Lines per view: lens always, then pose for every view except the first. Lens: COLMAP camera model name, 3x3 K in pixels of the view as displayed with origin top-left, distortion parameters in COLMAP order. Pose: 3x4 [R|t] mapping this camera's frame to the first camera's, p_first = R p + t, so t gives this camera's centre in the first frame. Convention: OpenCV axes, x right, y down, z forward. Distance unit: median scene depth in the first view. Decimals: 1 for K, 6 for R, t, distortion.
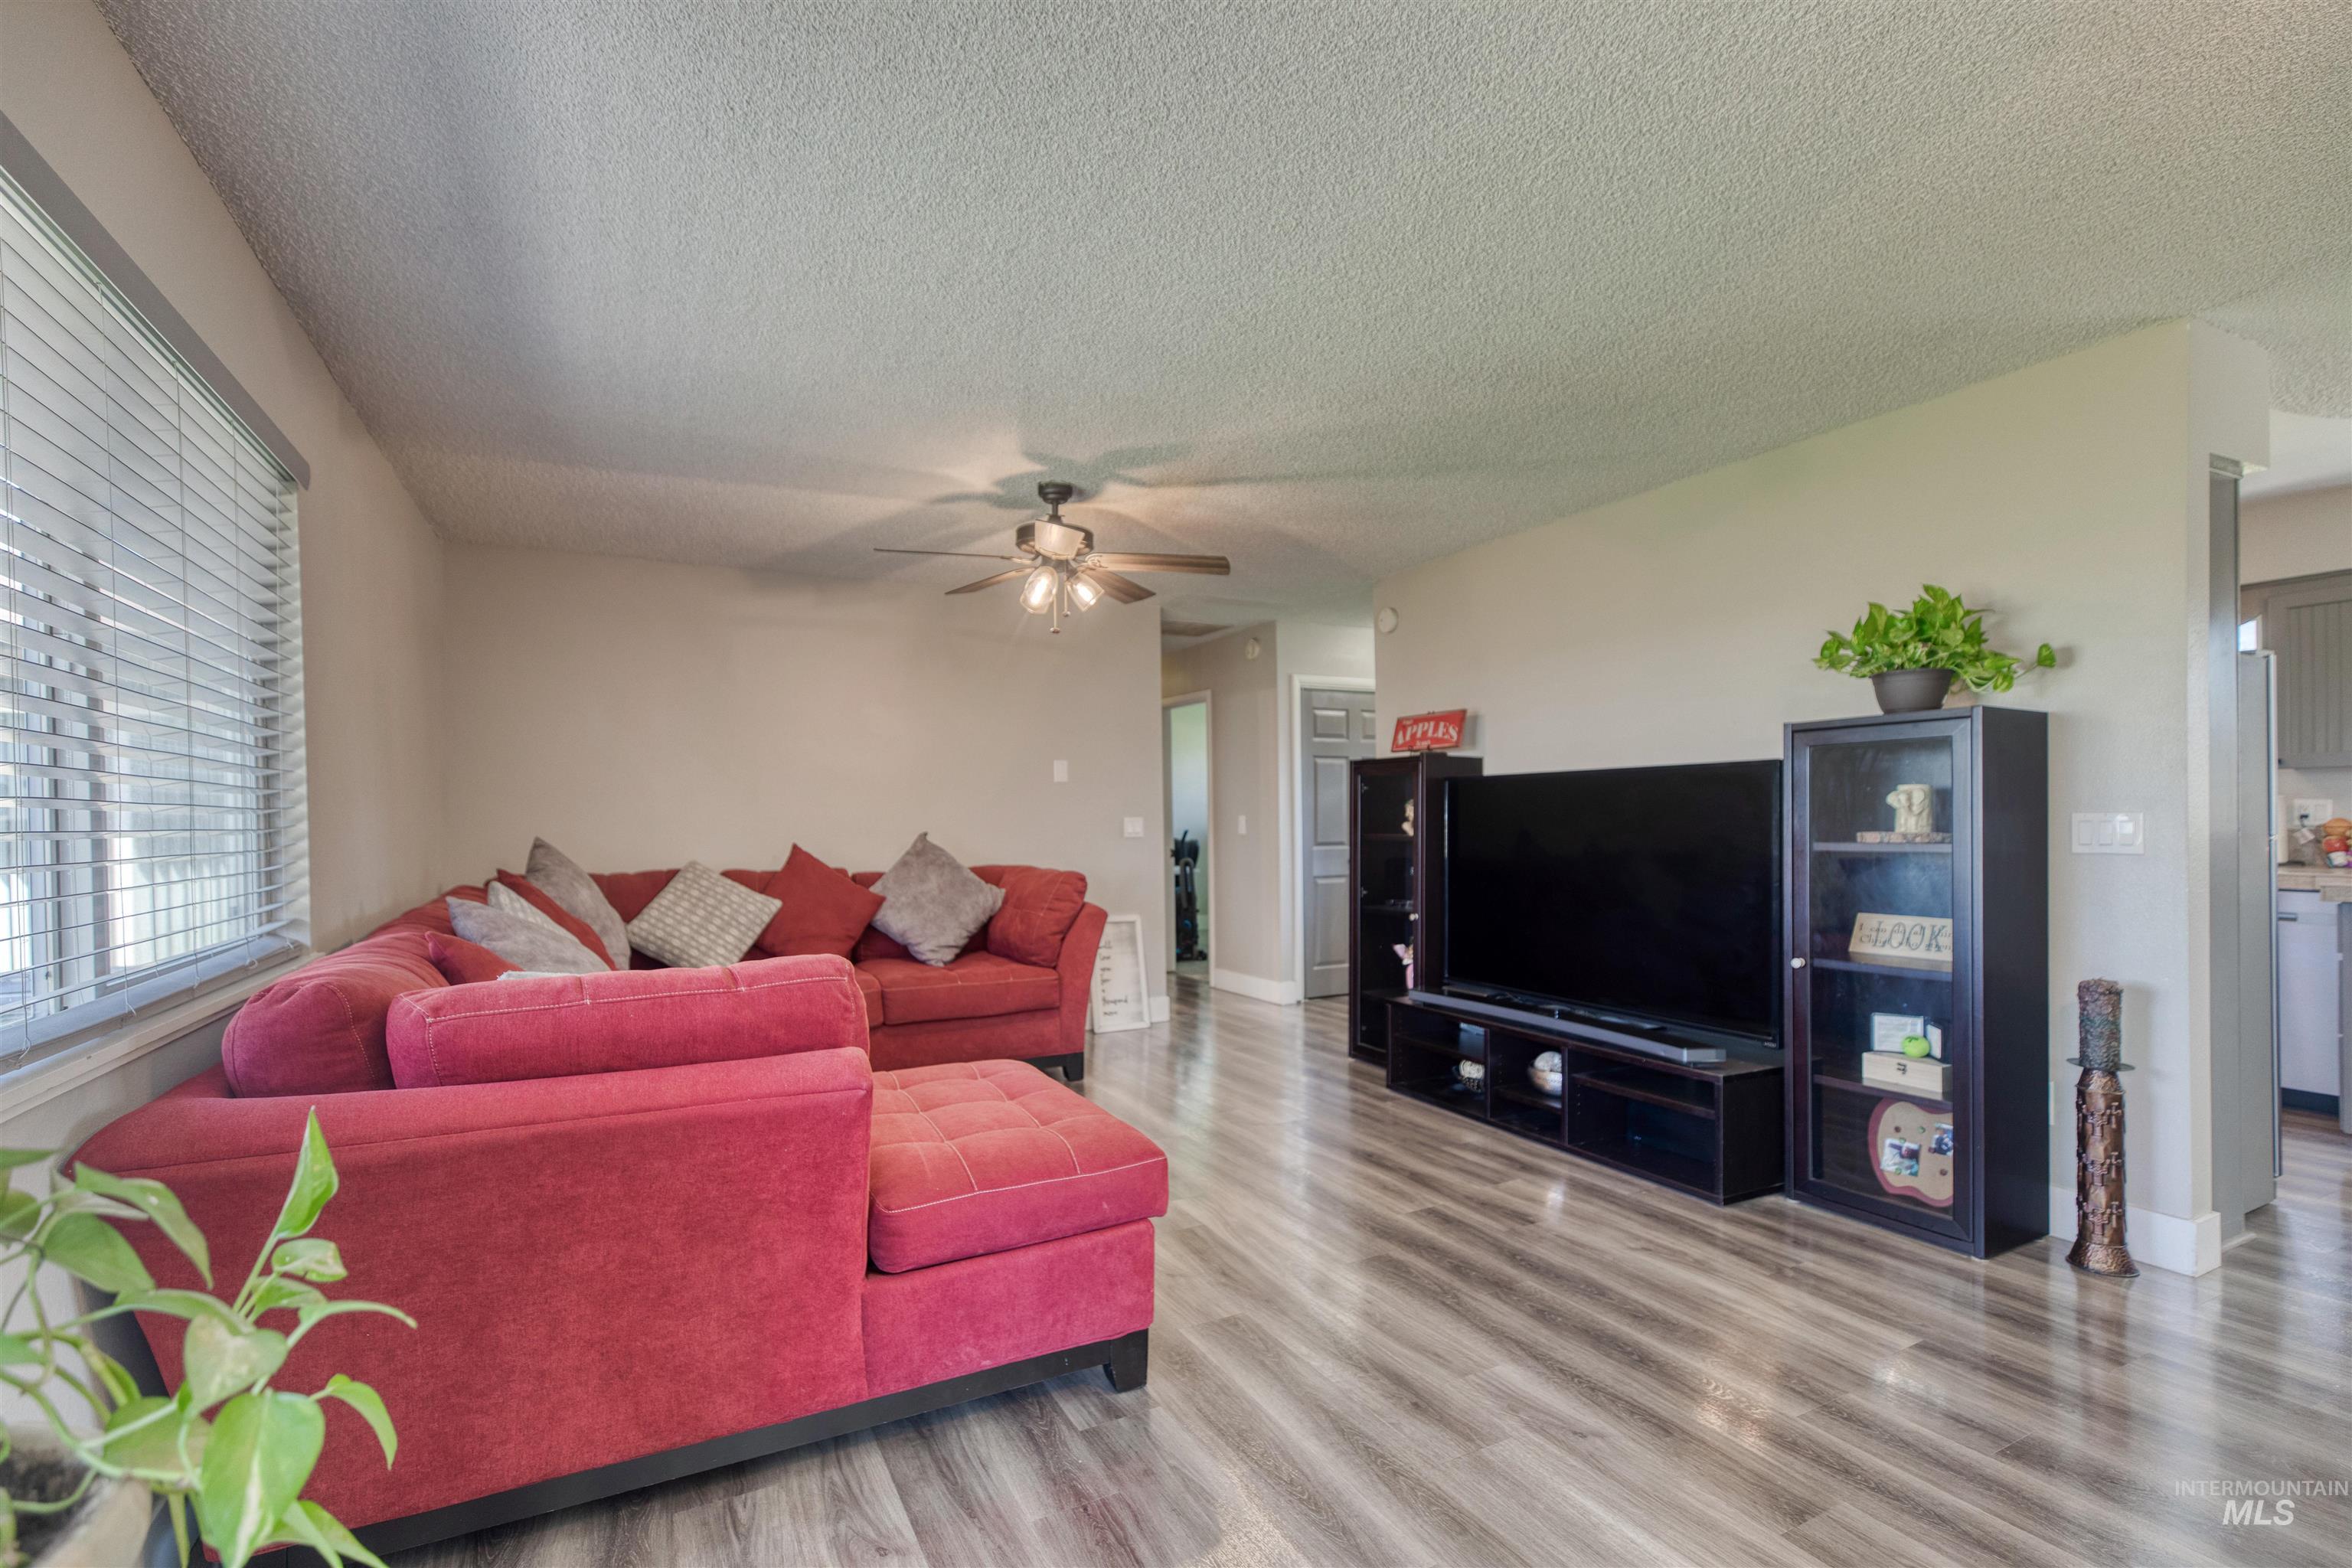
lens RADIAL K [[1079.8, 0, 1174.8], [0, 1079.8, 839.7], [0, 0, 1]] dist [-0.001057, -0.000069]
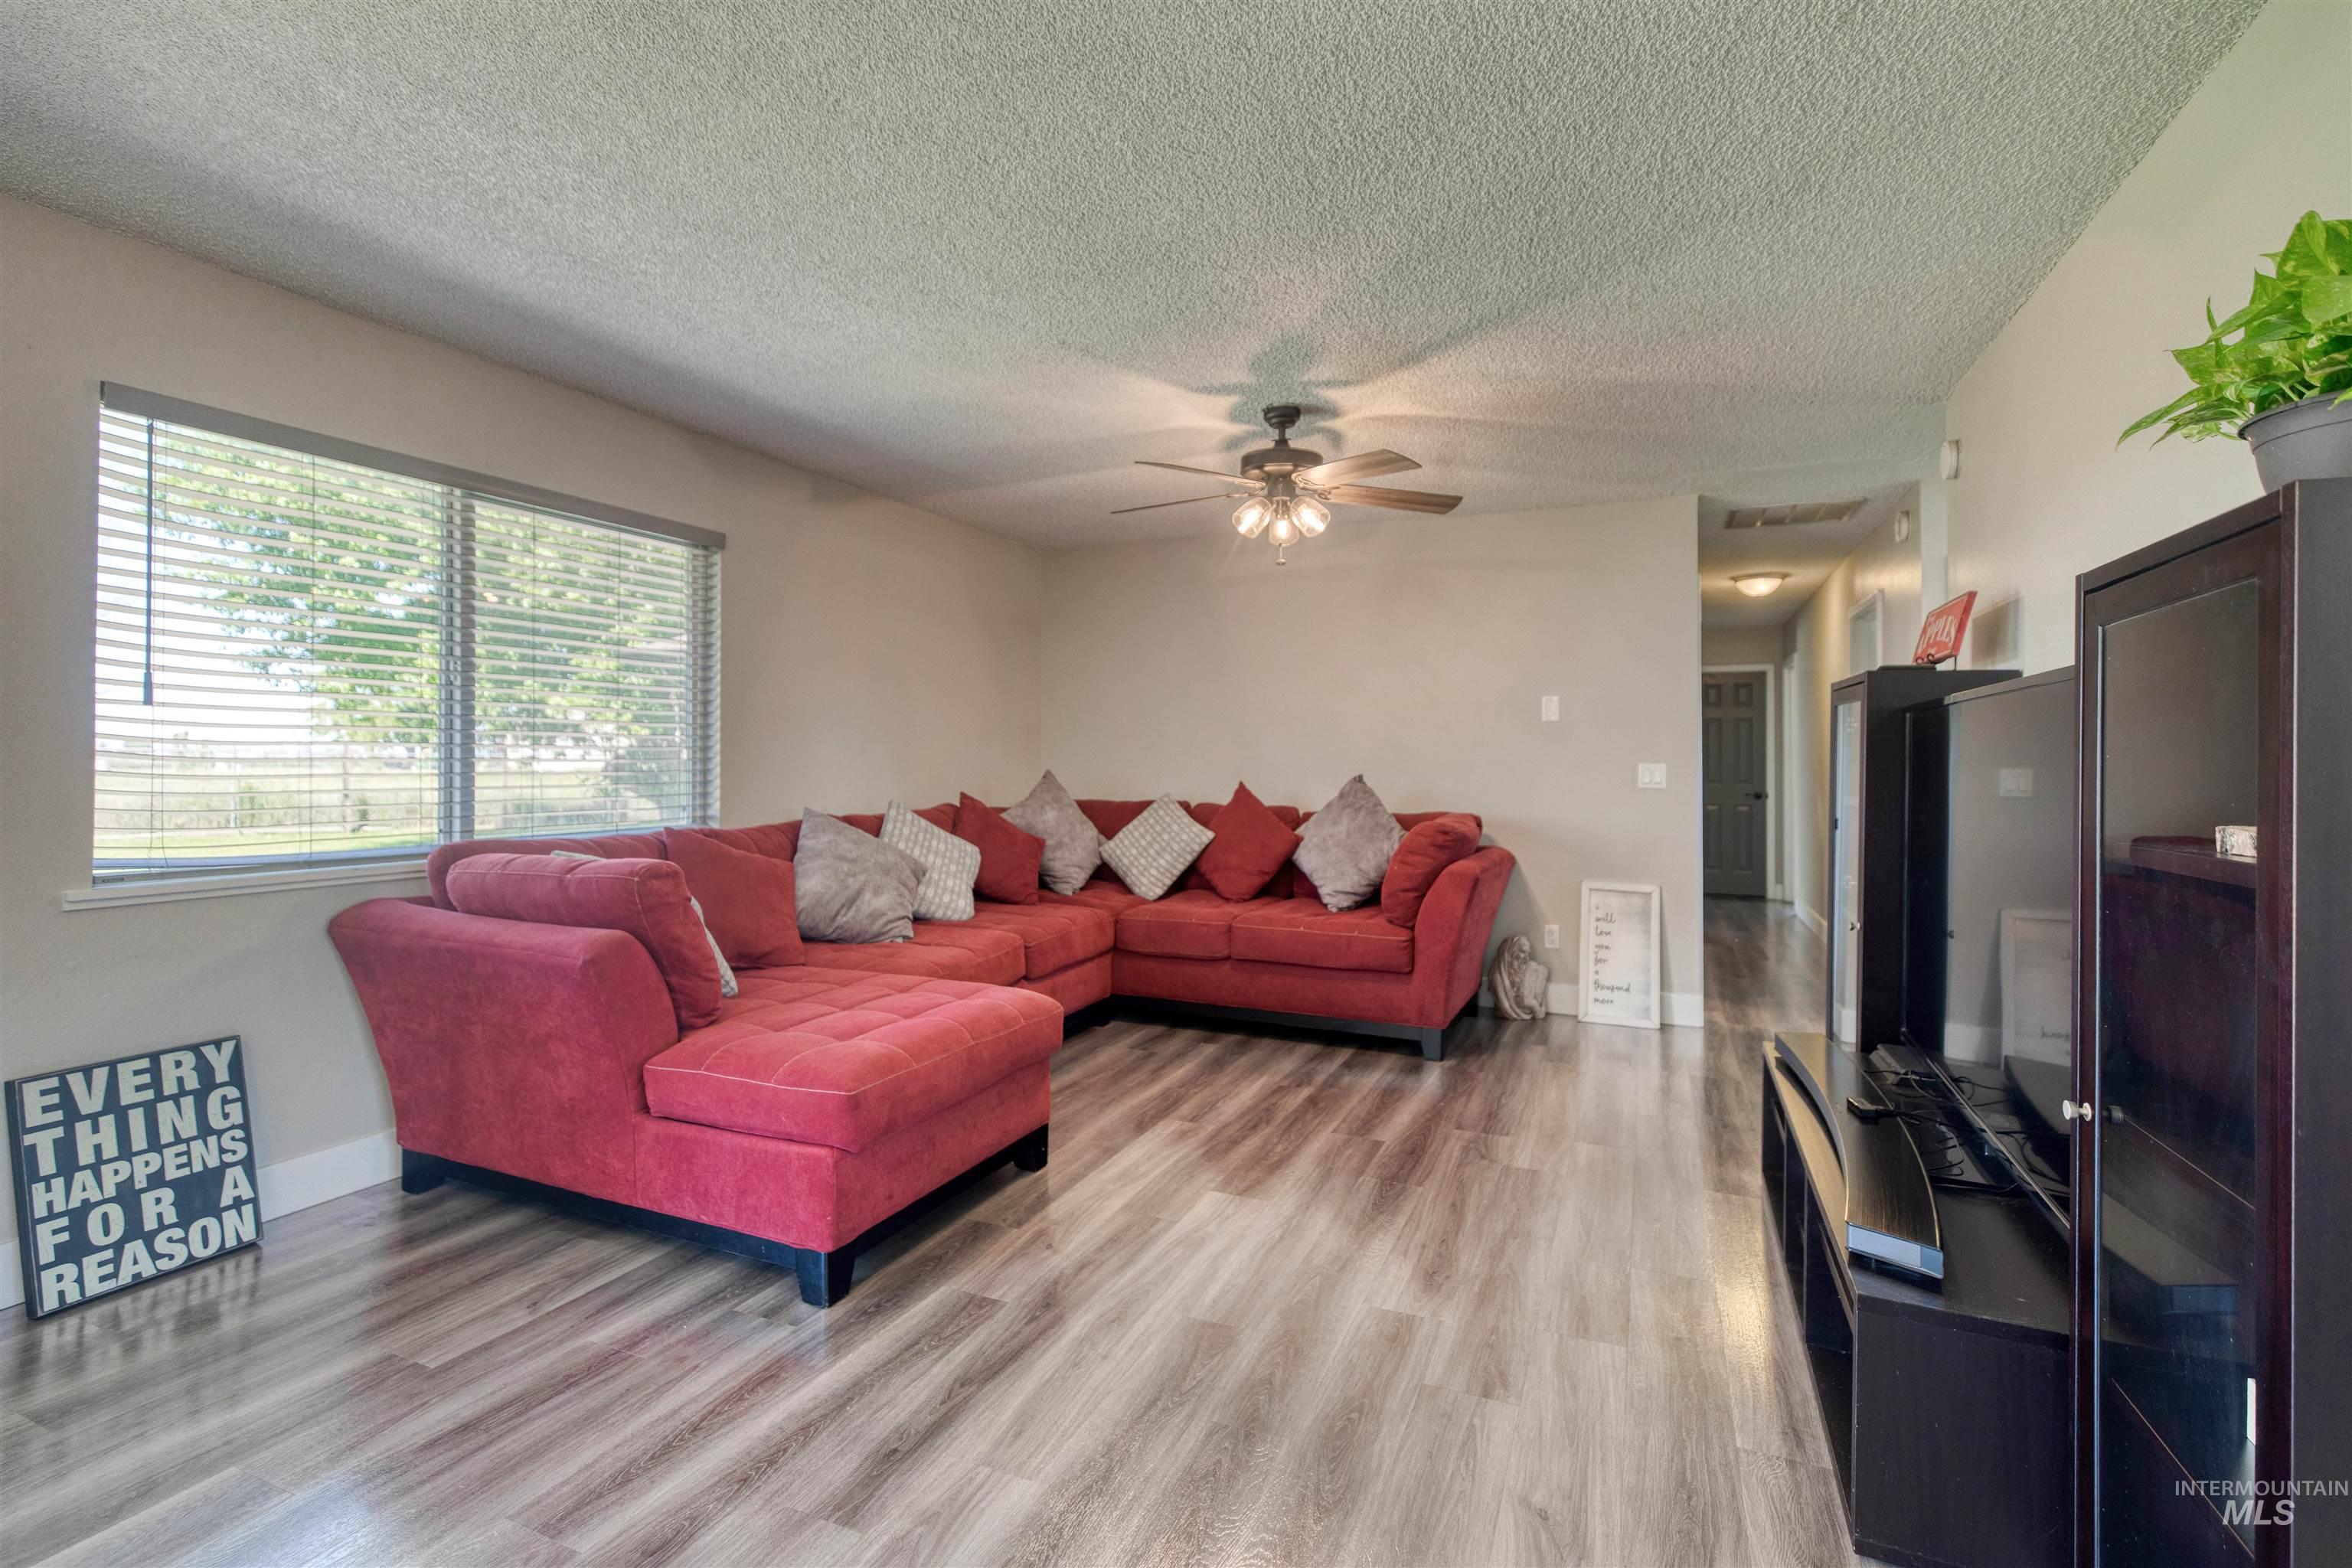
lens RADIAL K [[1071.0, 0, 1177.4], [0, 1071.0, 755.2], [0, 0, 1]] dist [0.000274, 0.000054]
pose [[0.620628, 0.011315, -0.784023, 0.475963], [-0.029516, 0.999524, -0.008940, -0.011896], [0.783549, 0.028690, 0.620667, 0.297638]]
